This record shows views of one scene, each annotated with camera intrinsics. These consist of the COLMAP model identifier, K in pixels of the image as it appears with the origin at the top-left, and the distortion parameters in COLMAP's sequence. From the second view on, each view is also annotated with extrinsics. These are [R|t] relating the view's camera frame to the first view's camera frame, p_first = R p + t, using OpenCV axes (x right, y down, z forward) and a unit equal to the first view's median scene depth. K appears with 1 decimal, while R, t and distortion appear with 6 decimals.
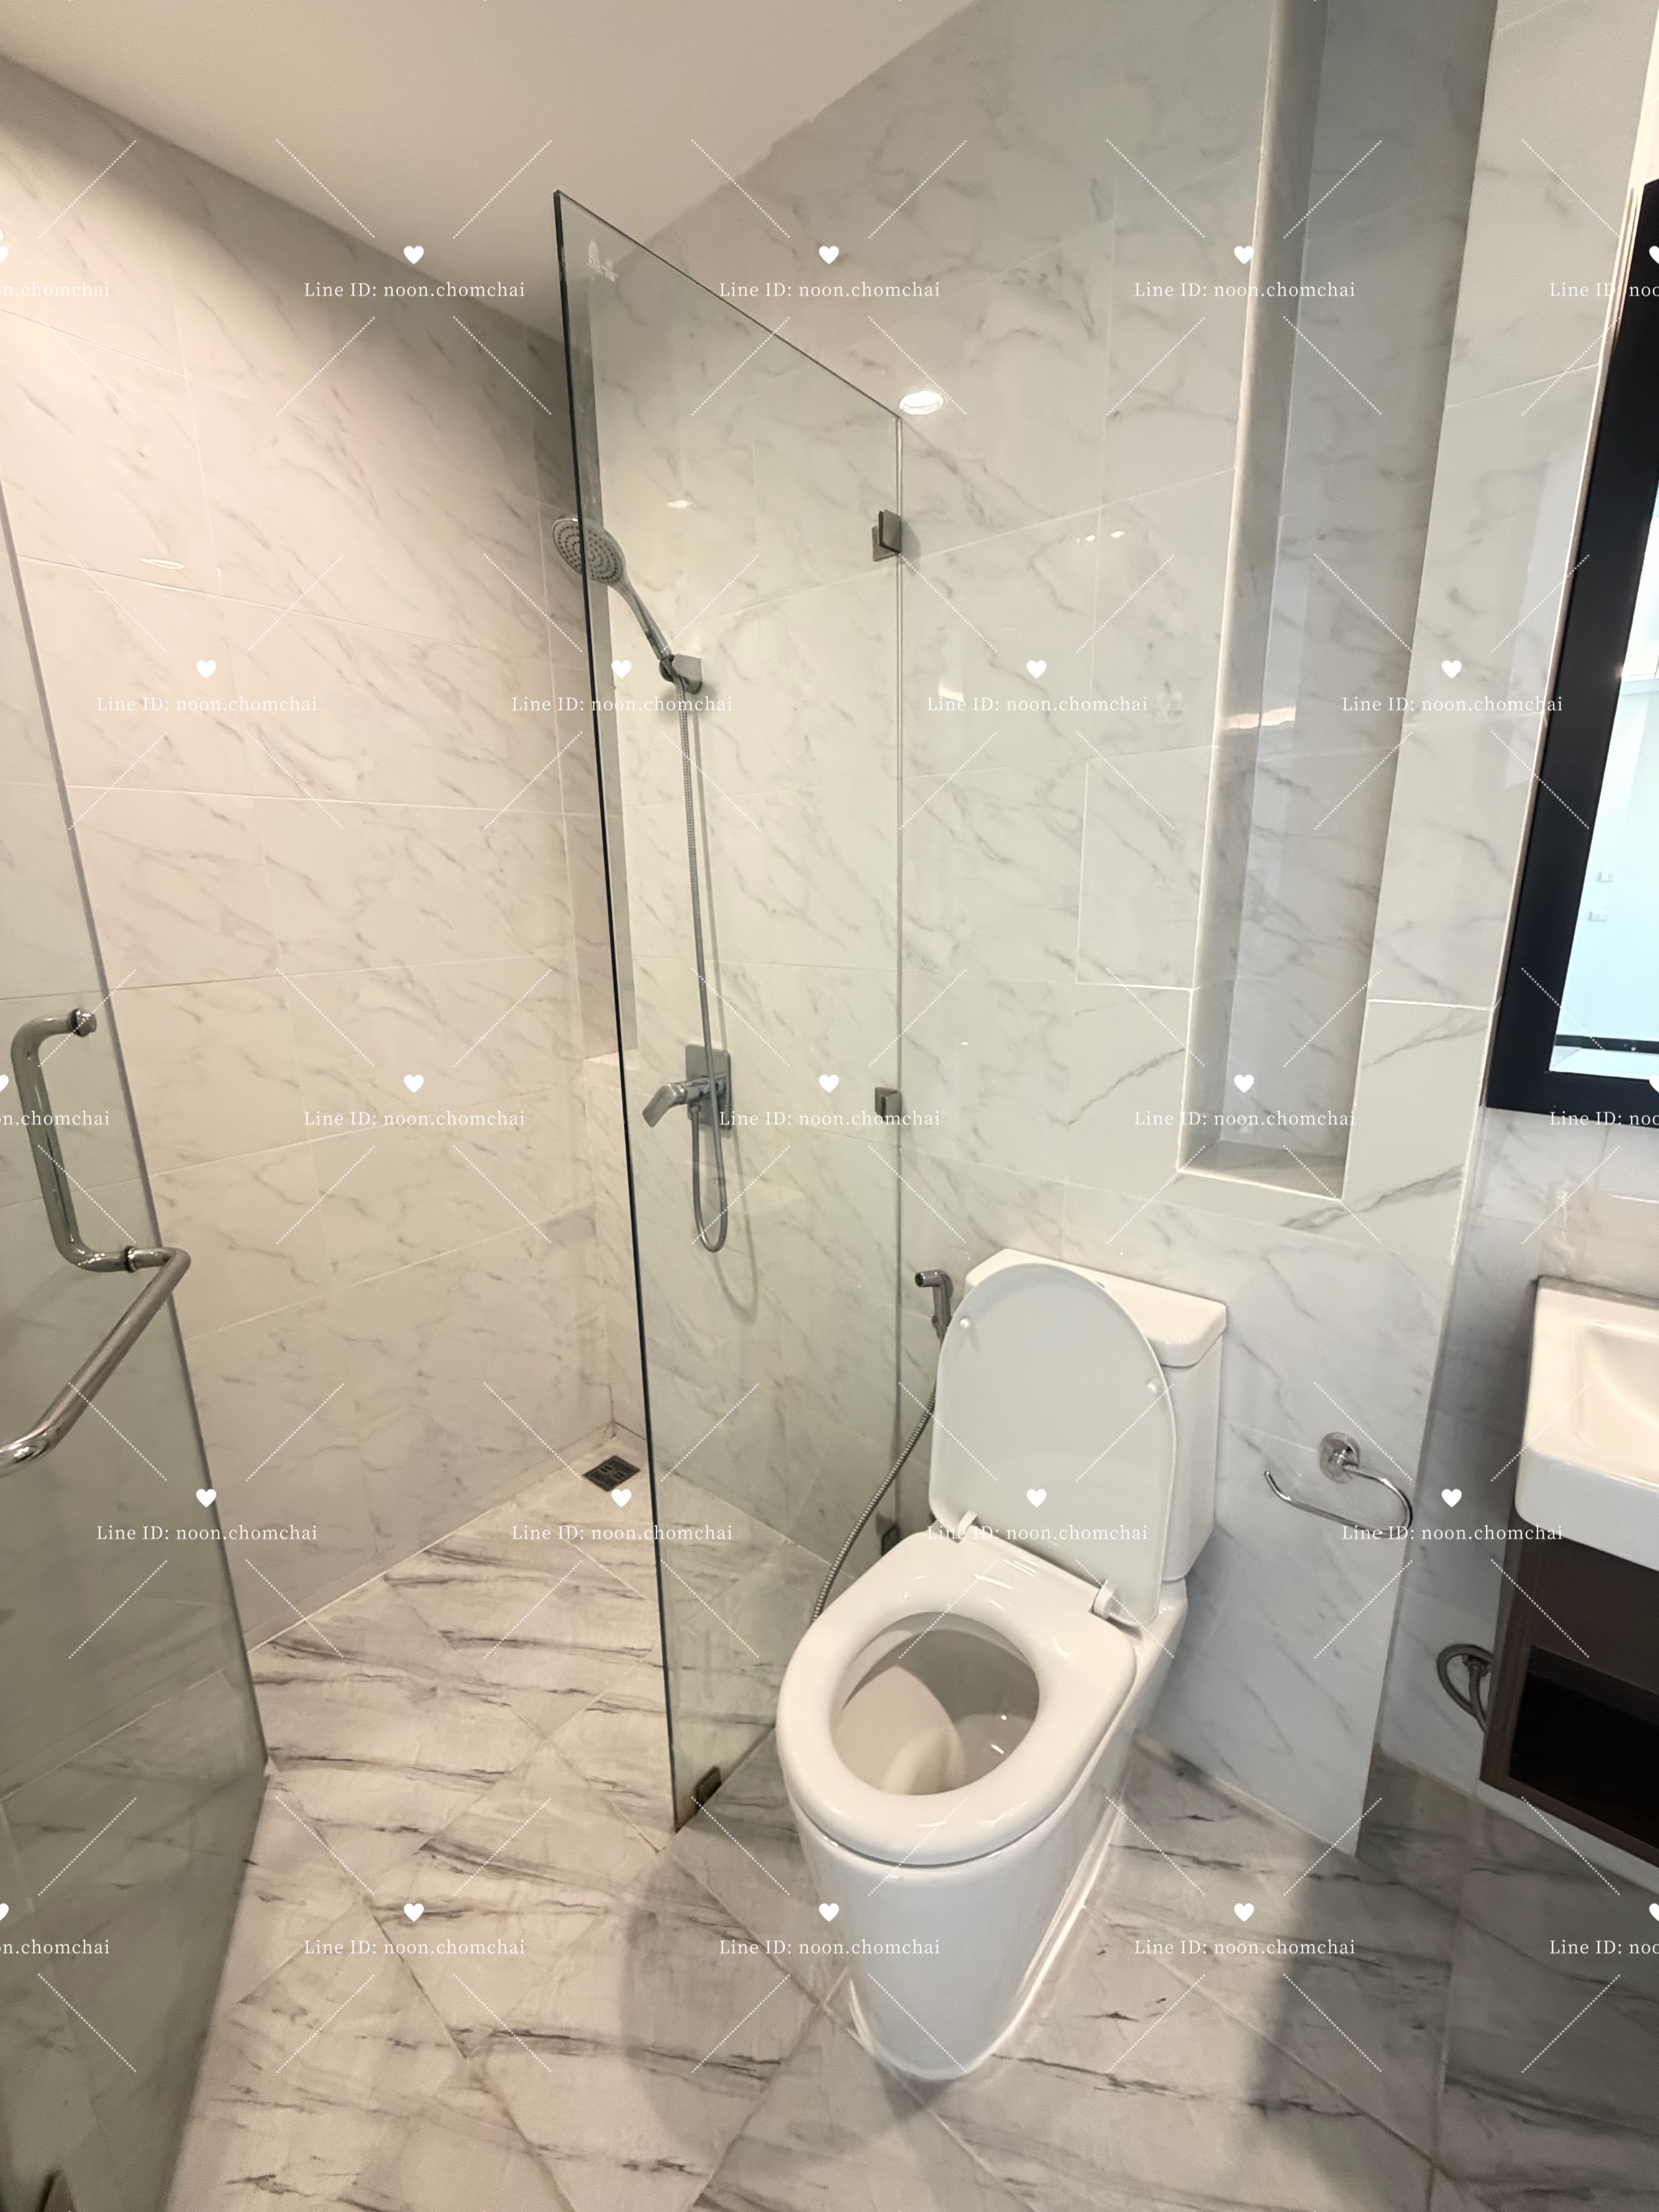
lens RADIAL K [[879.8, 0, 828.8], [0, 879.8, 1101.1], [0, 0, 1]] dist [-0.001396, 0.000238]
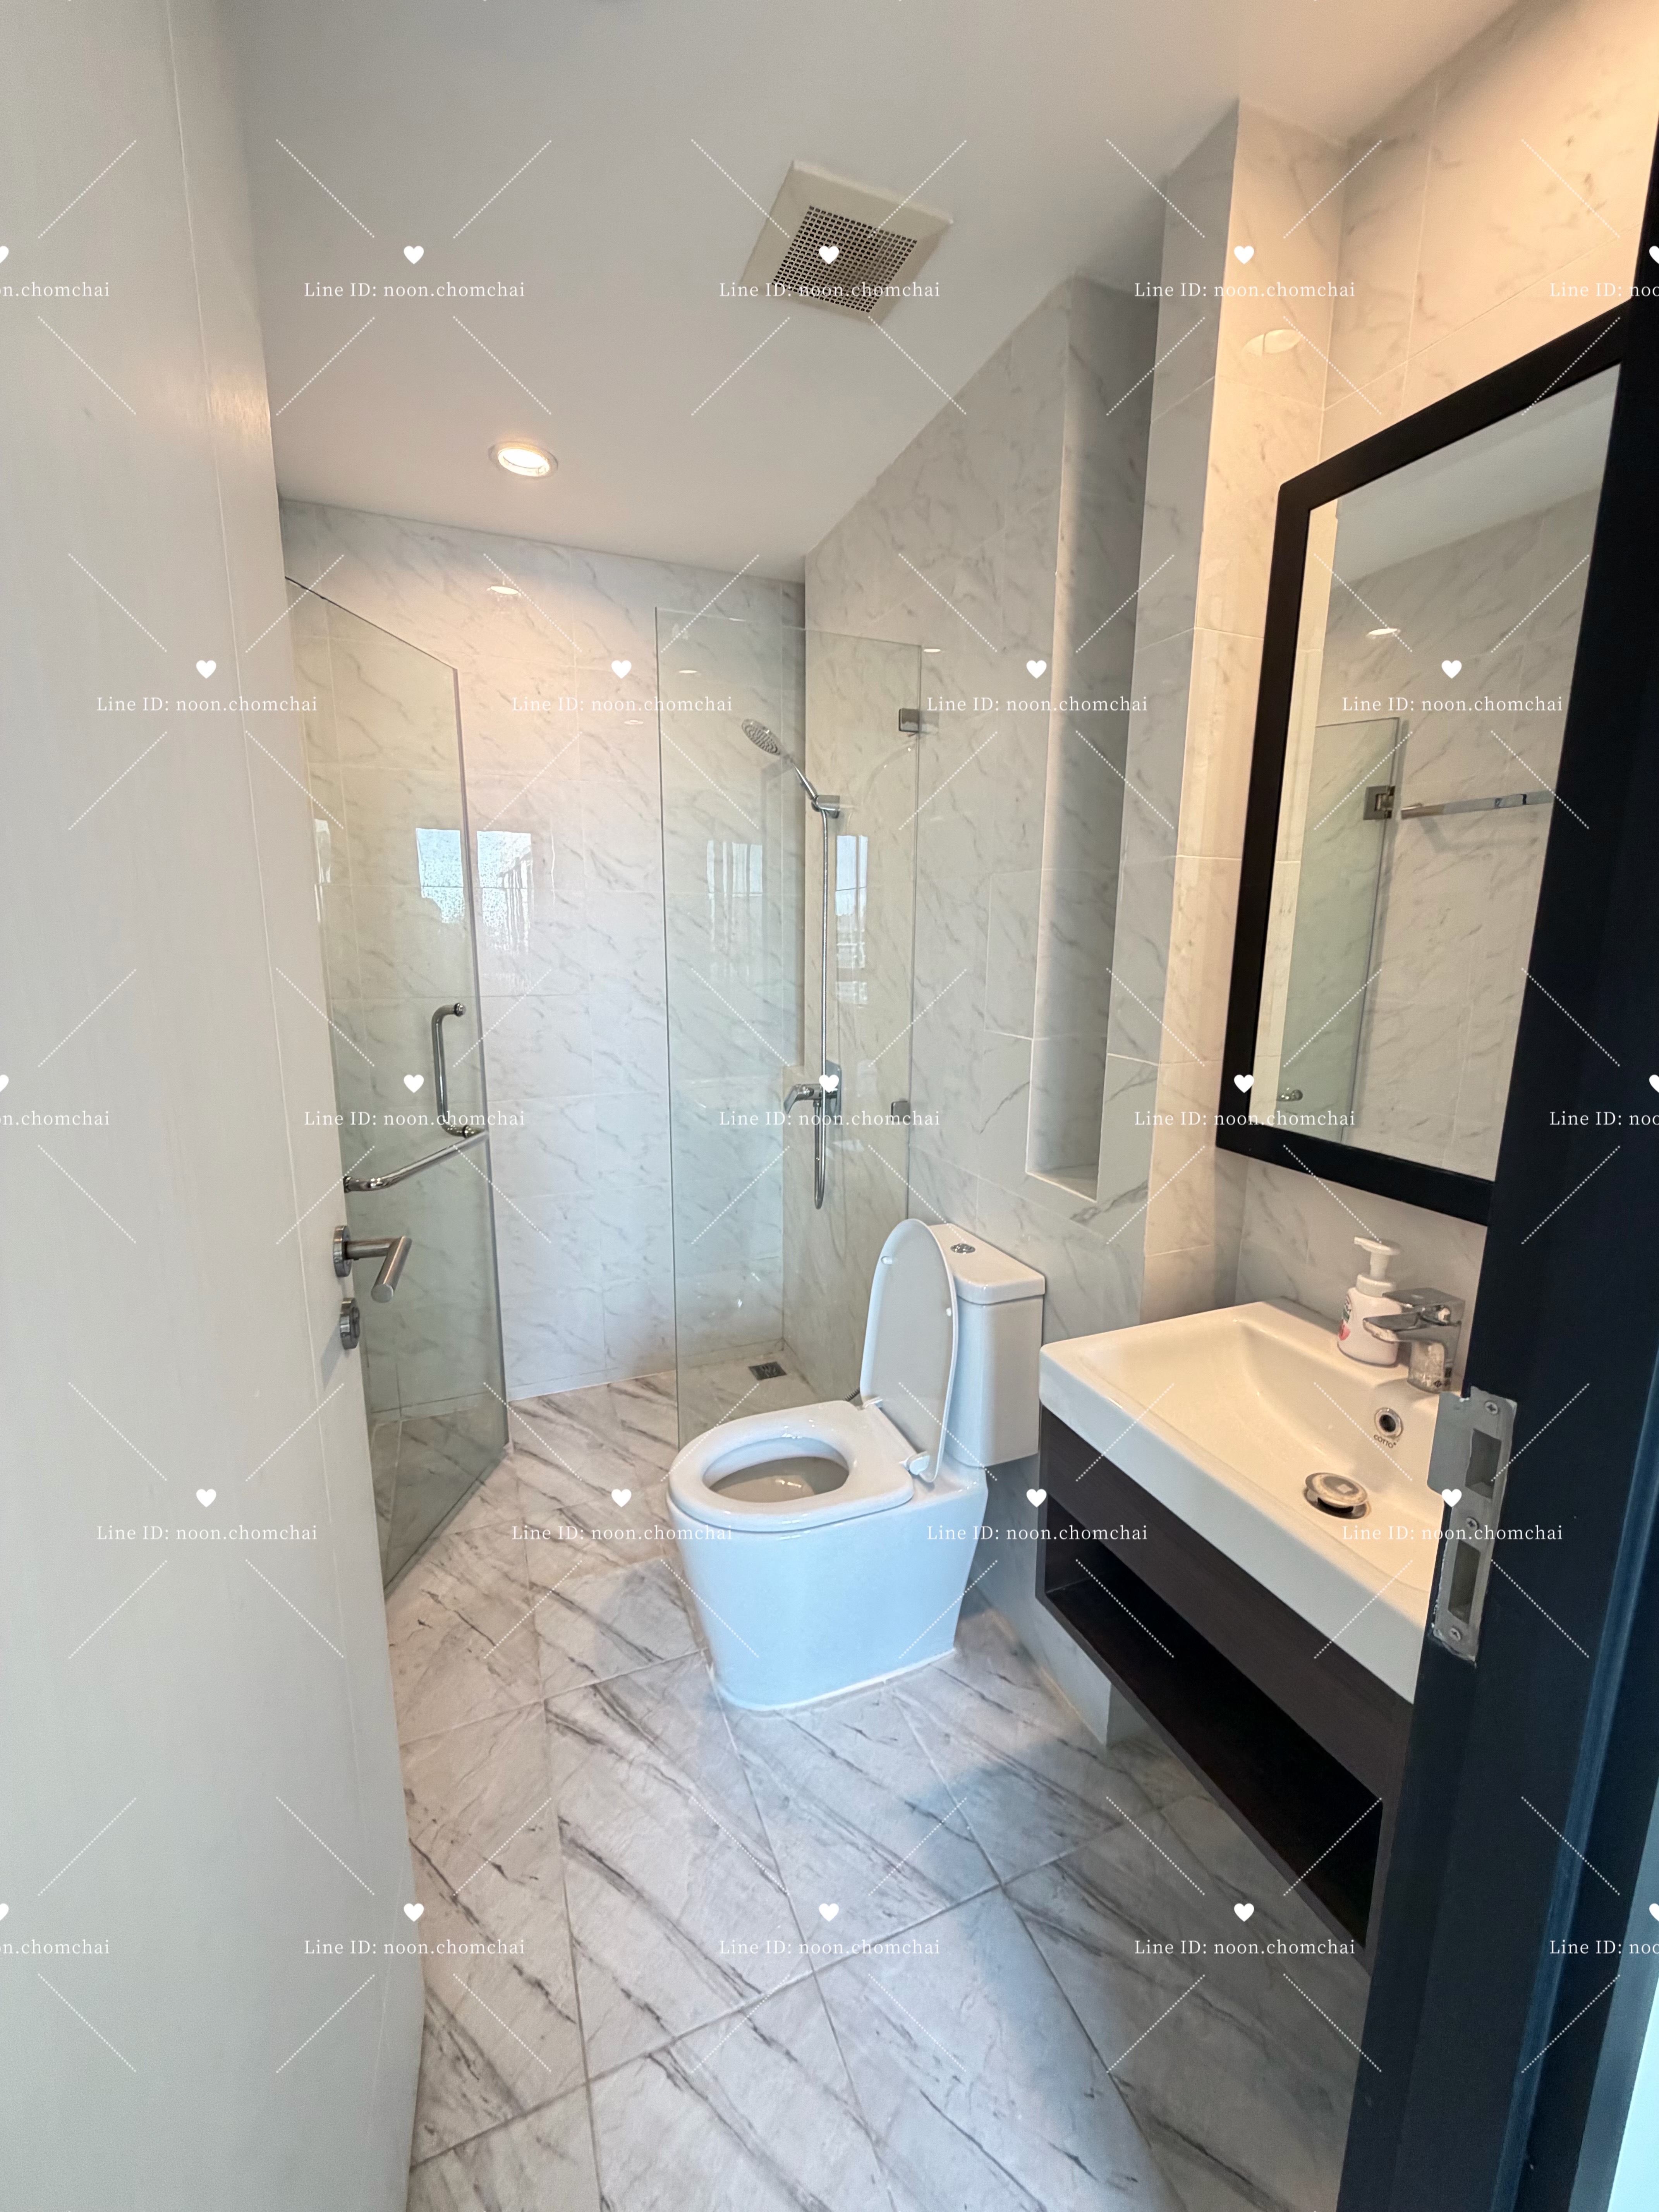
lens RADIAL K [[879.8, 0, 828.8], [0, 879.8, 1101.1], [0, 0, 1]] dist [-0.001396, 0.000238]
pose [[0.881663, 0.111701, -0.458468, 0.712161], [-0.133496, 0.990931, -0.015292, 0.030639], [0.452602, 0.074687, 0.888579, -0.337903]]
